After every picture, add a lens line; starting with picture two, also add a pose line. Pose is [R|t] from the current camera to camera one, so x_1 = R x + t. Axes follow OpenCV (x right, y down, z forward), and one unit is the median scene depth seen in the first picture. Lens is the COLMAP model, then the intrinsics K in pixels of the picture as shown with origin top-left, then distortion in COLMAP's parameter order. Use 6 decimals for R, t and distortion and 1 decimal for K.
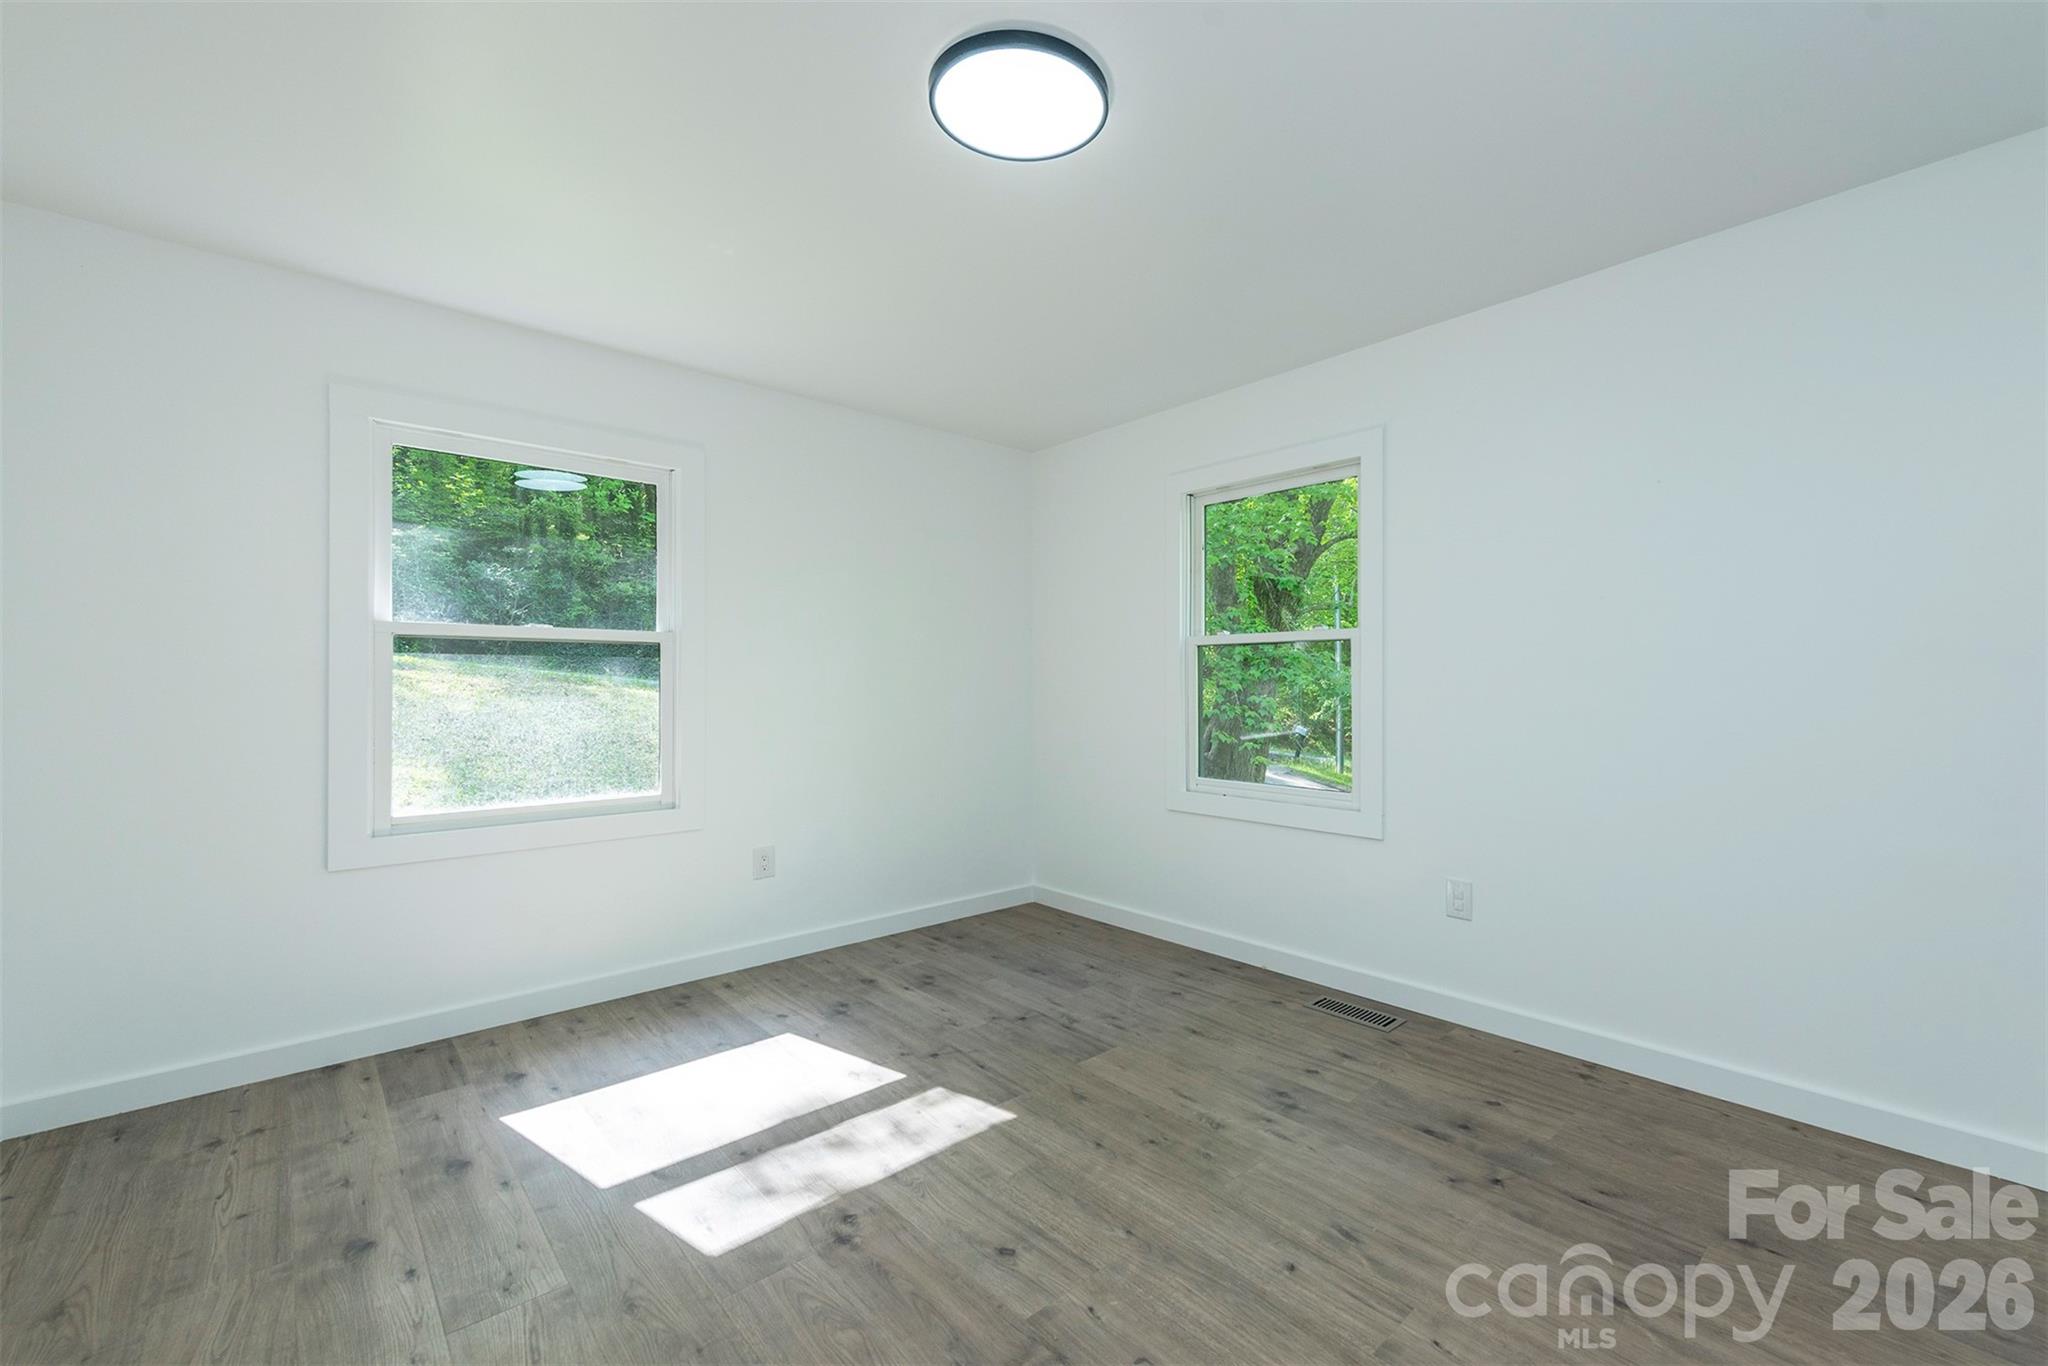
lens RADIAL K [[809.2, 0, 1028.4], [0, 809.2, 683.3], [0, 0, 1]] dist [0.003056, -0.000108]
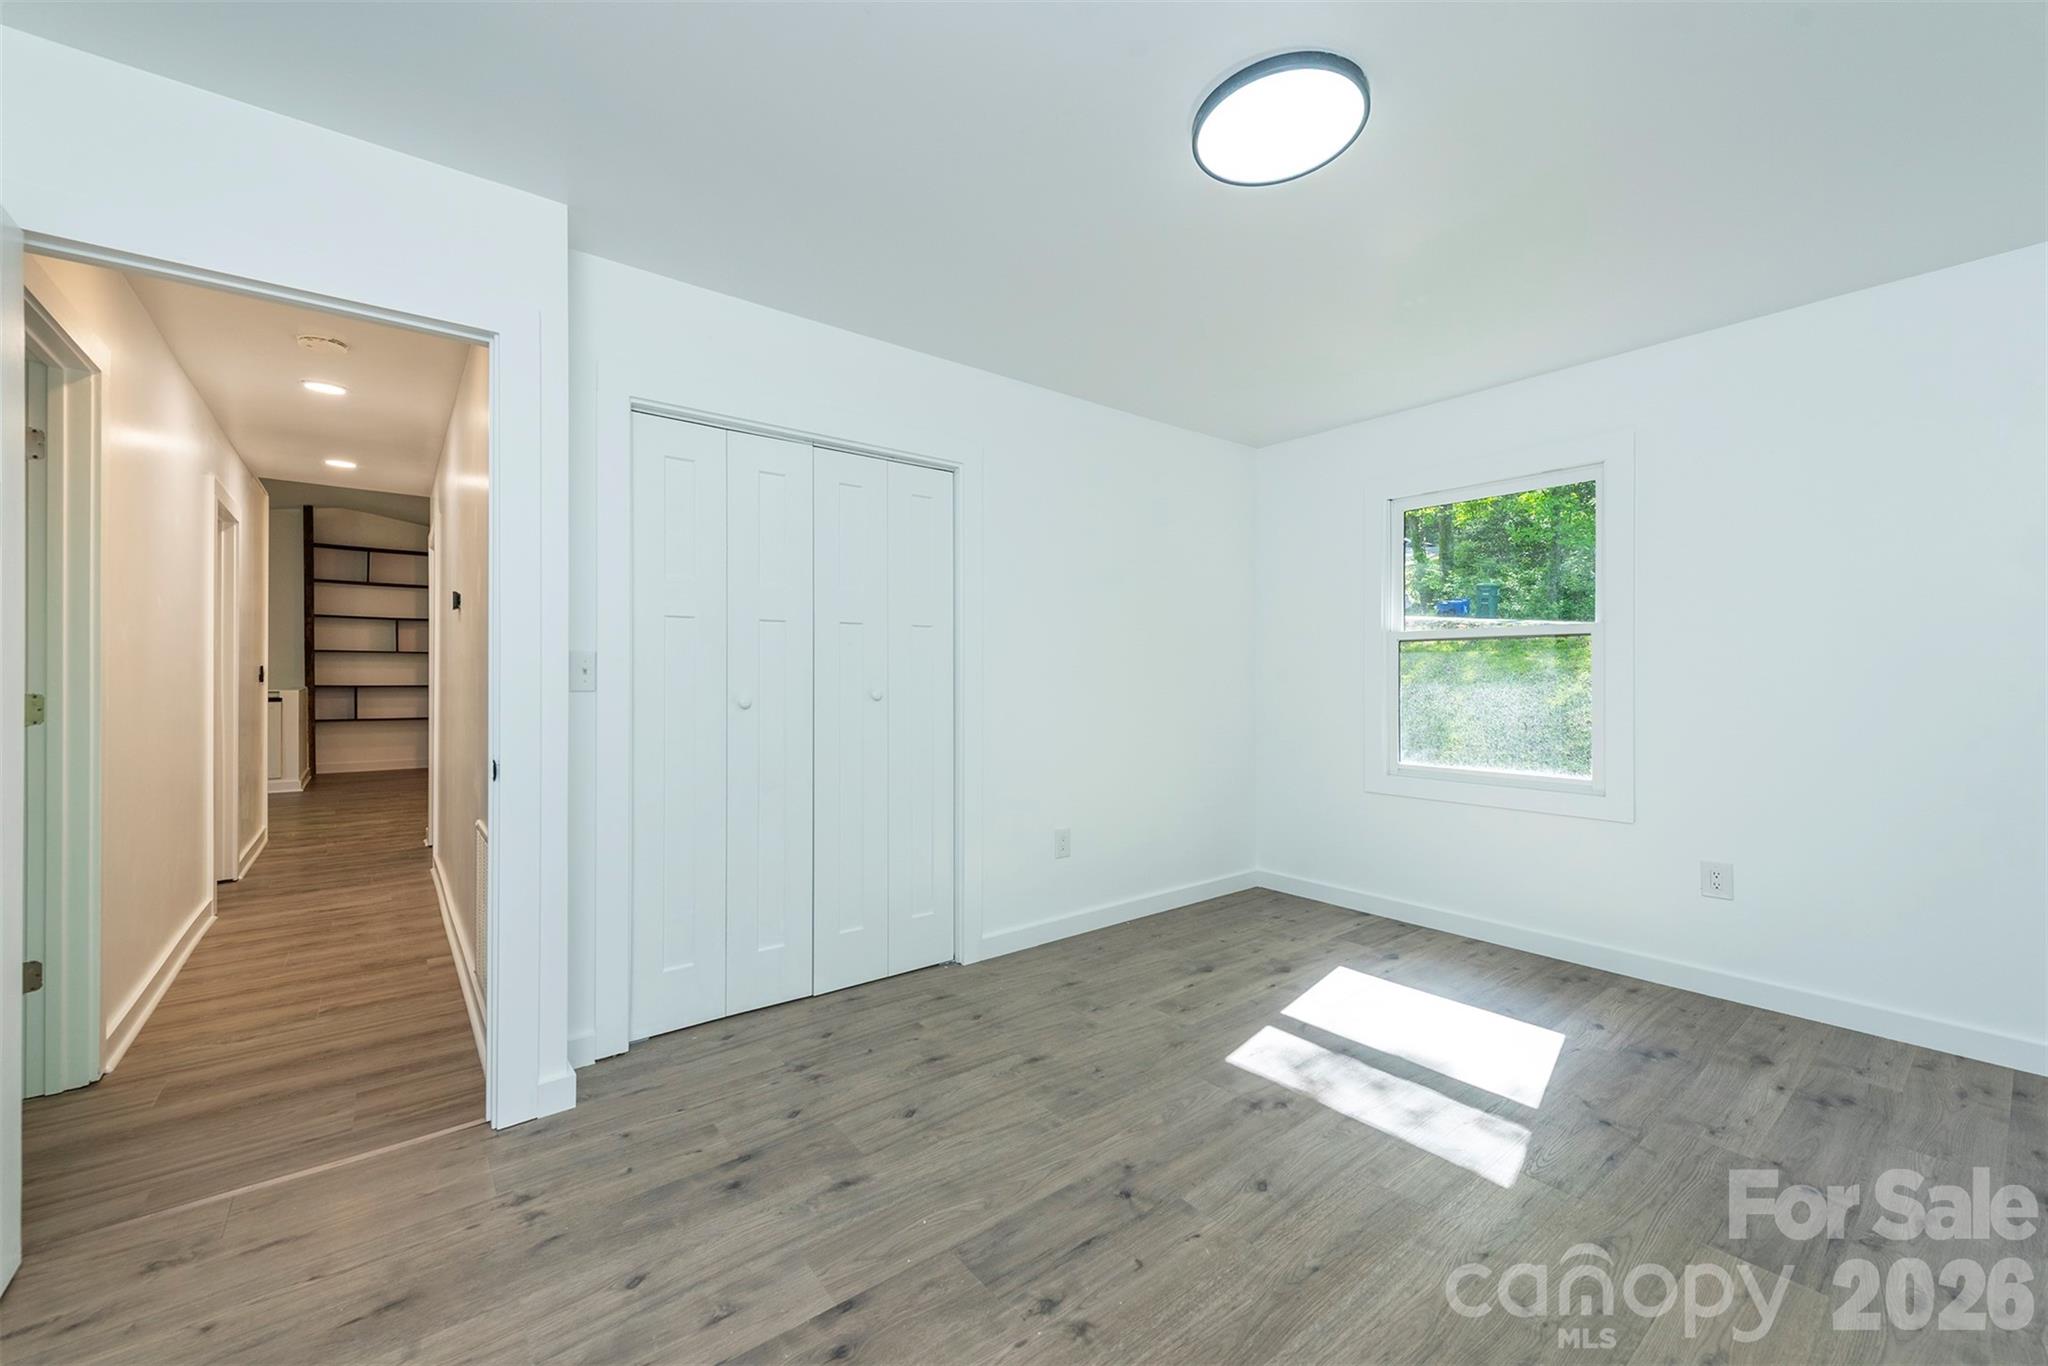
lens RADIAL K [[809.2, 0, 1032.4], [0, 809.2, 677.5], [0, 0, 1]] dist [0.003056, -0.000108]
pose [[-0.041845, 0.009677, -0.999077, 0.671535], [-0.000231, 0.999953, 0.009696, 0.041351], [0.999124, 0.000637, -0.041841, 0.516670]]
